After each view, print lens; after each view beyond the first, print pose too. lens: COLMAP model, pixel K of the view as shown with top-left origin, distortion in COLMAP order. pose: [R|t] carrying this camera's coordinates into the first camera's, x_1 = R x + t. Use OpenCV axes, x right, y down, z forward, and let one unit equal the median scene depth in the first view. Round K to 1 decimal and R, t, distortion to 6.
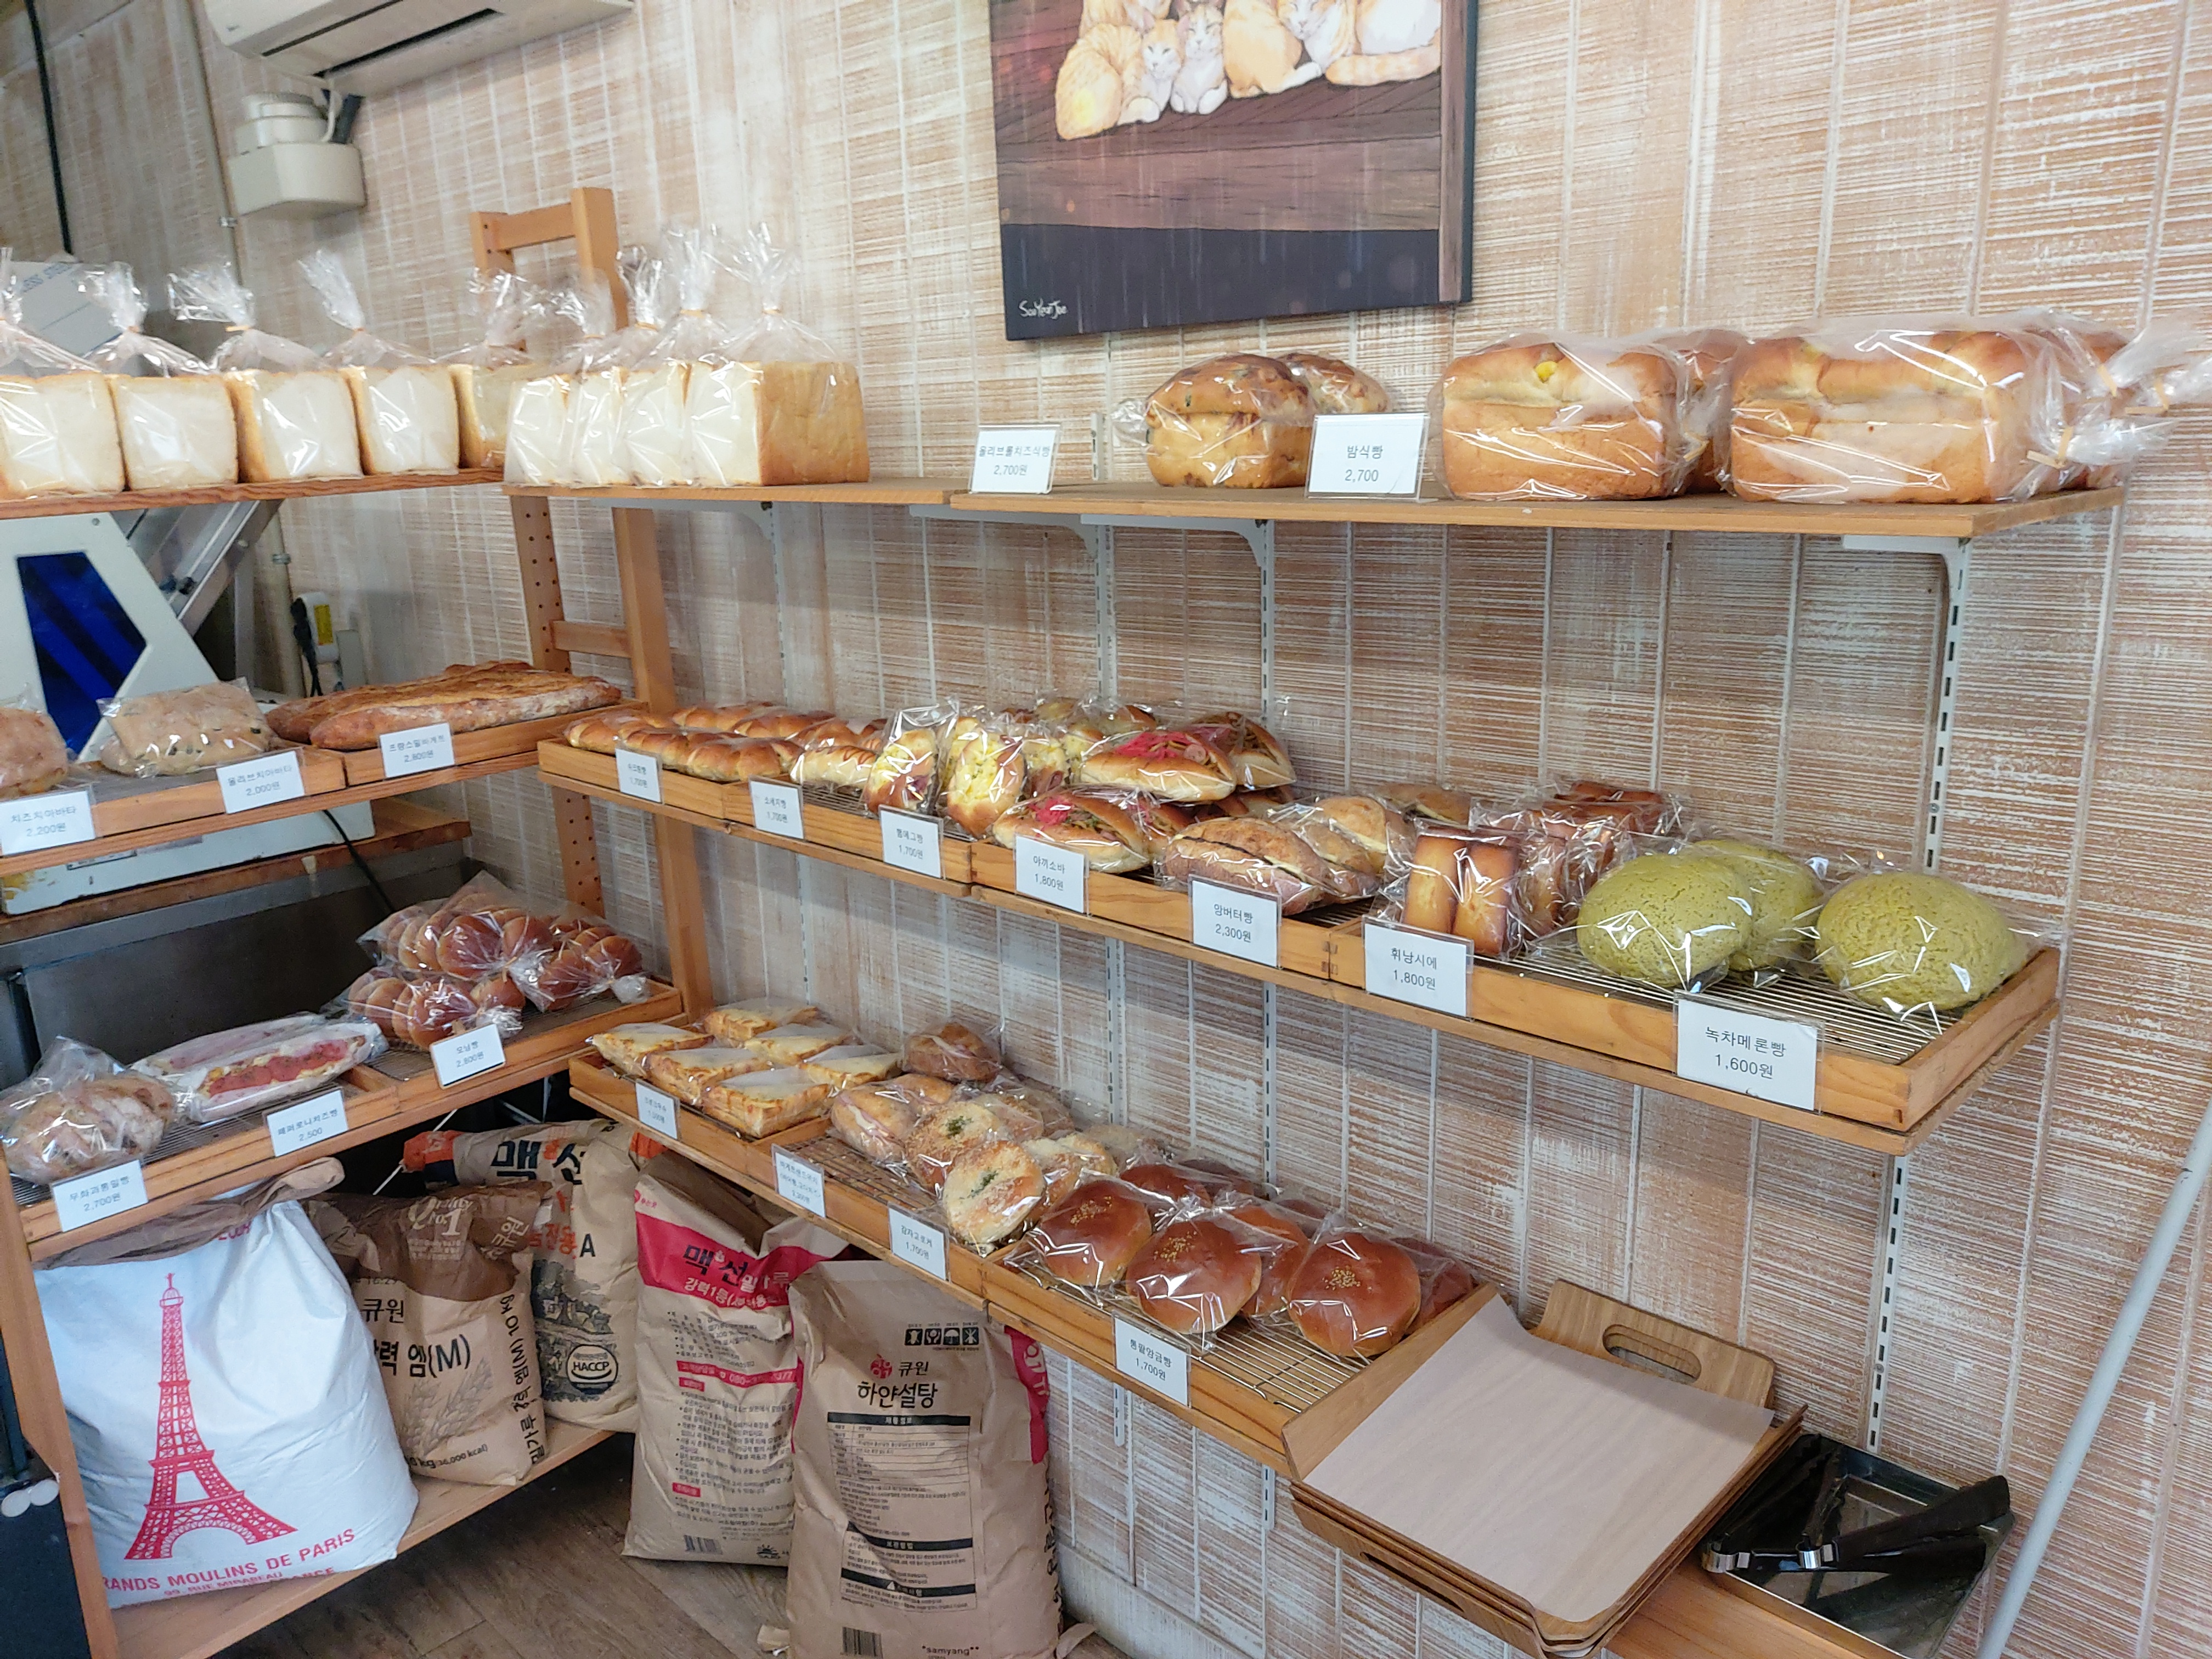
lens RADIAL K [[1641.8, 0, 1080.1], [0, 1641.8, 825.2], [0, 0, 1]] dist [0.068768, -0.001230]
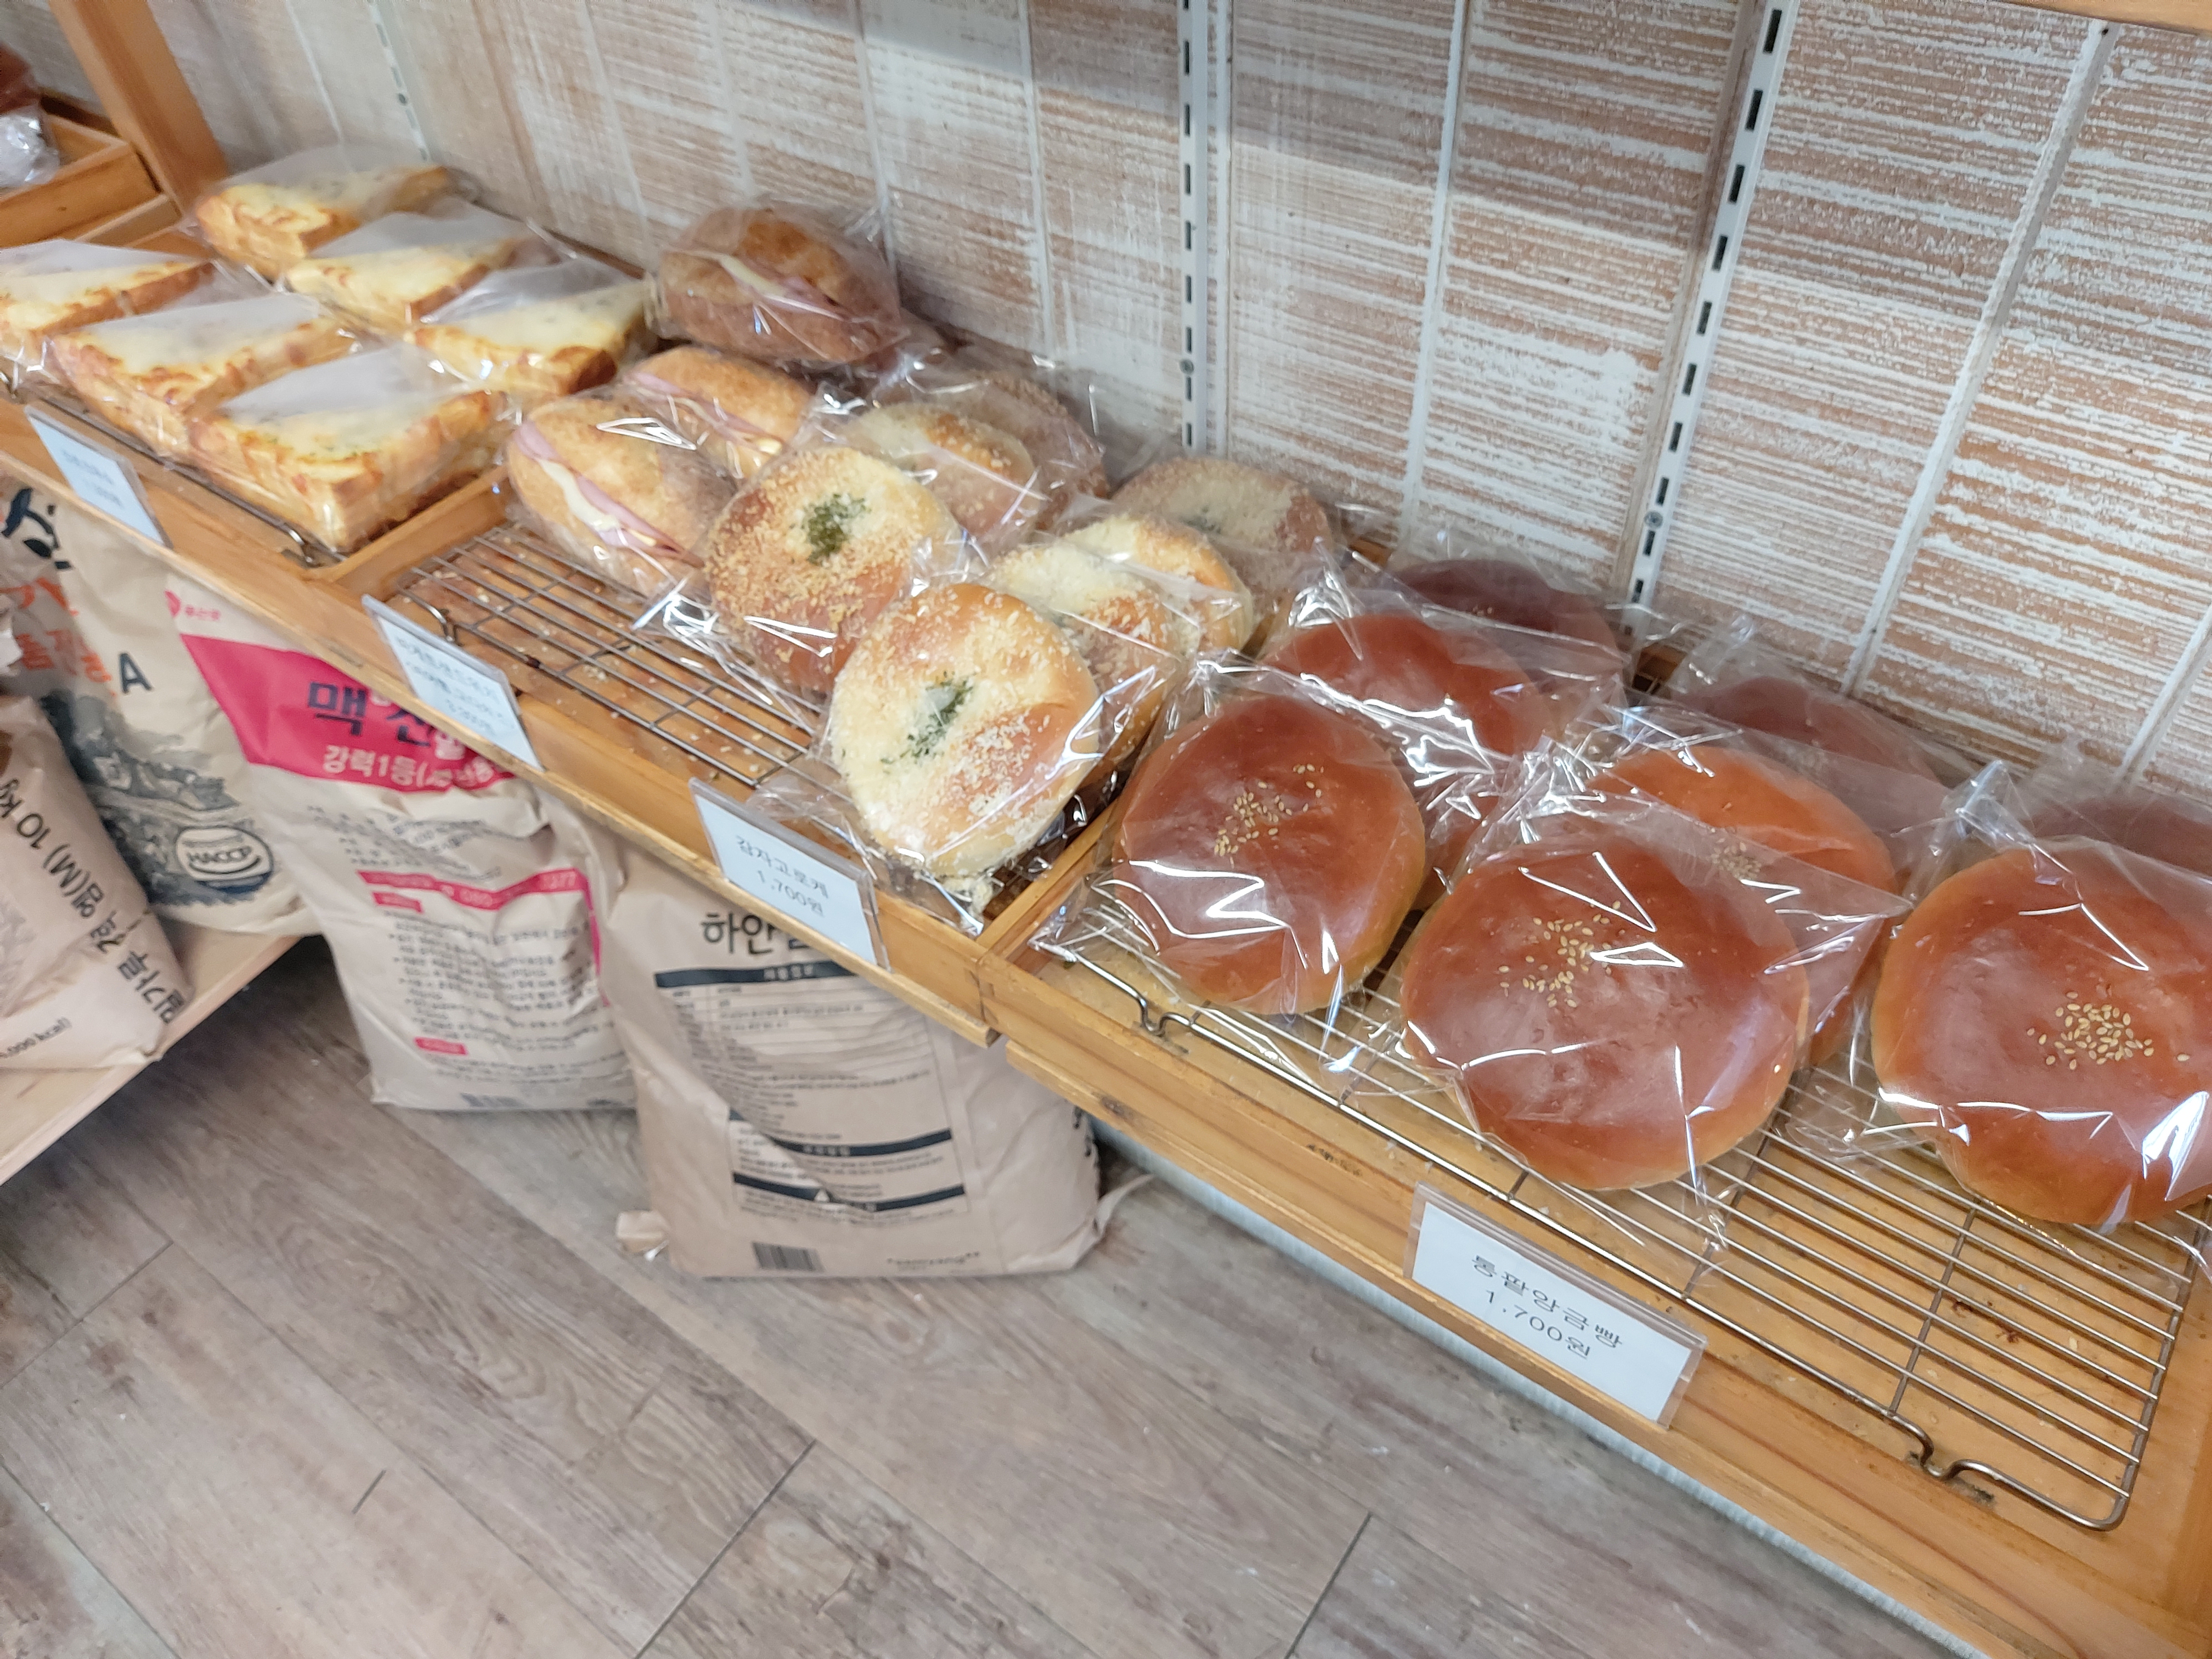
lens RADIAL K [[1626.3, 0, 1102.3], [0, 1626.3, 824.2], [0, 0, 1]] dist [0.056151, -0.072758]
pose [[0.988753, -0.122748, 0.085444, -0.049182], [0.057917, 0.840989, 0.537943, 0.035959], [-0.137889, -0.526944, 0.838640, 0.586977]]
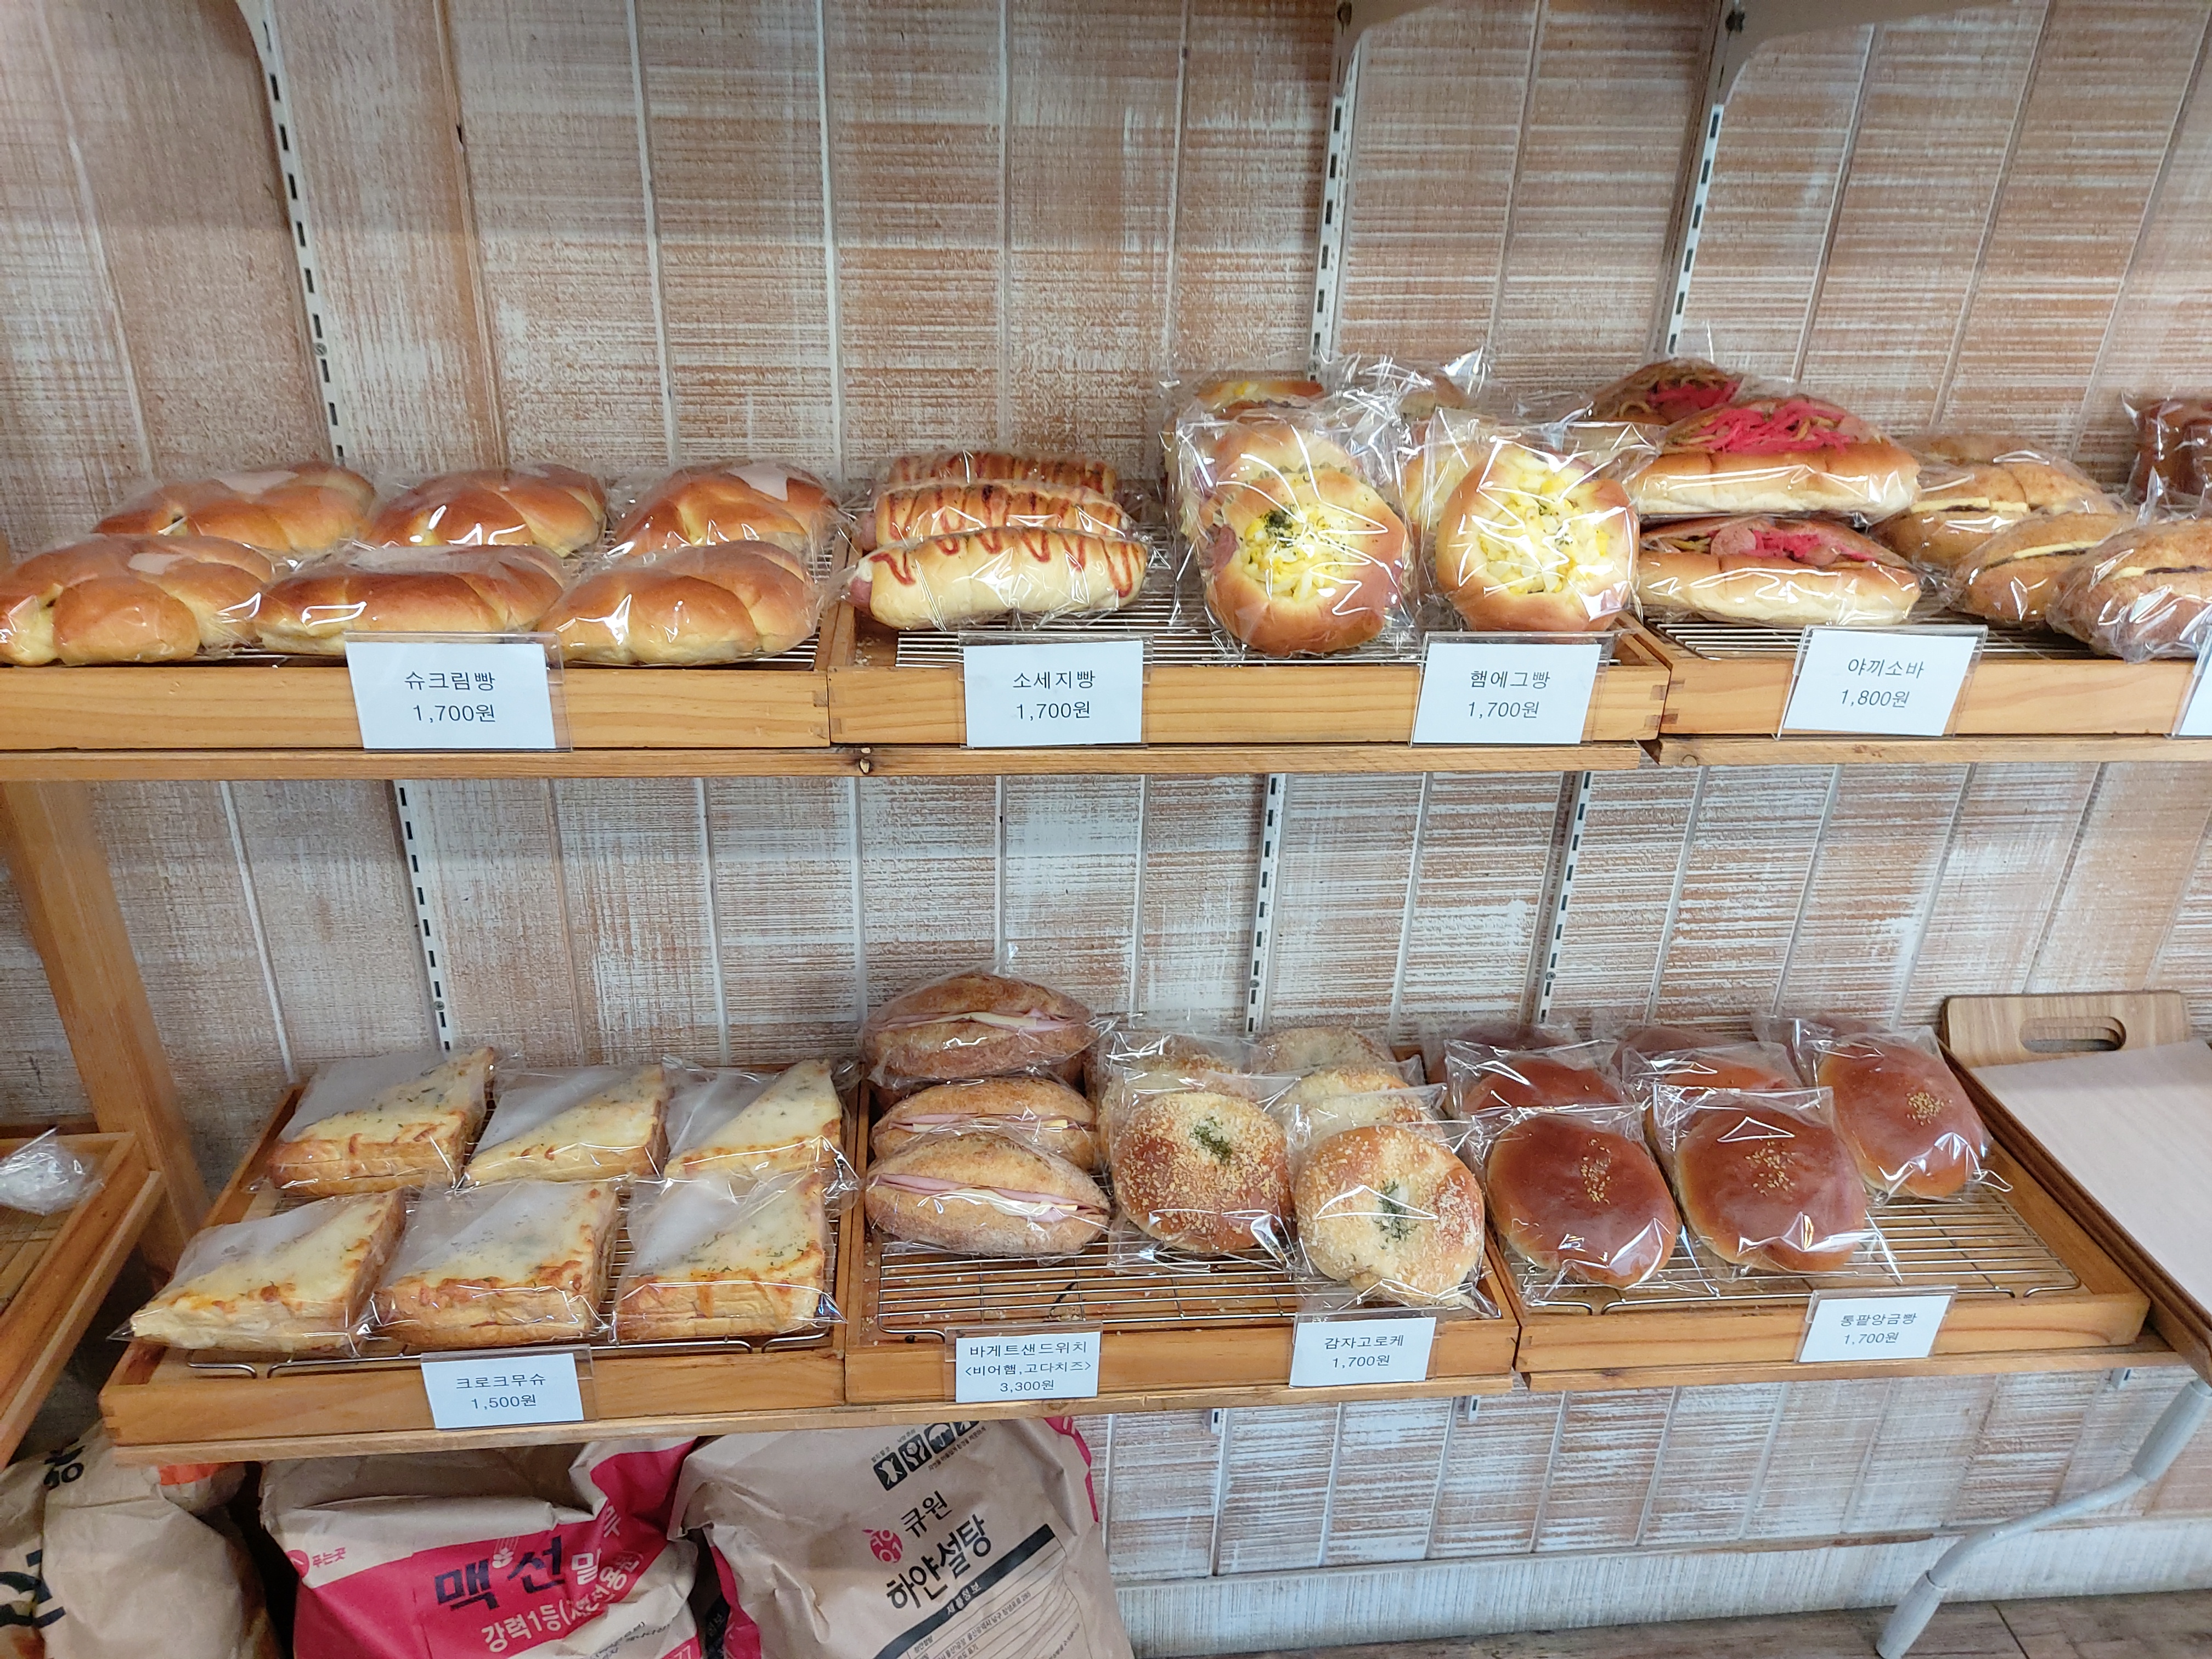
lens RADIAL K [[1626.3, 0, 1102.3], [0, 1626.3, 824.2], [0, 0, 1]] dist [0.056151, -0.072758]
pose [[0.639397, -0.305047, 0.705775, -0.442039], [0.136461, 0.948379, 0.286277, -0.089852], [-0.756670, -0.086734, 0.648018, 0.614822]]
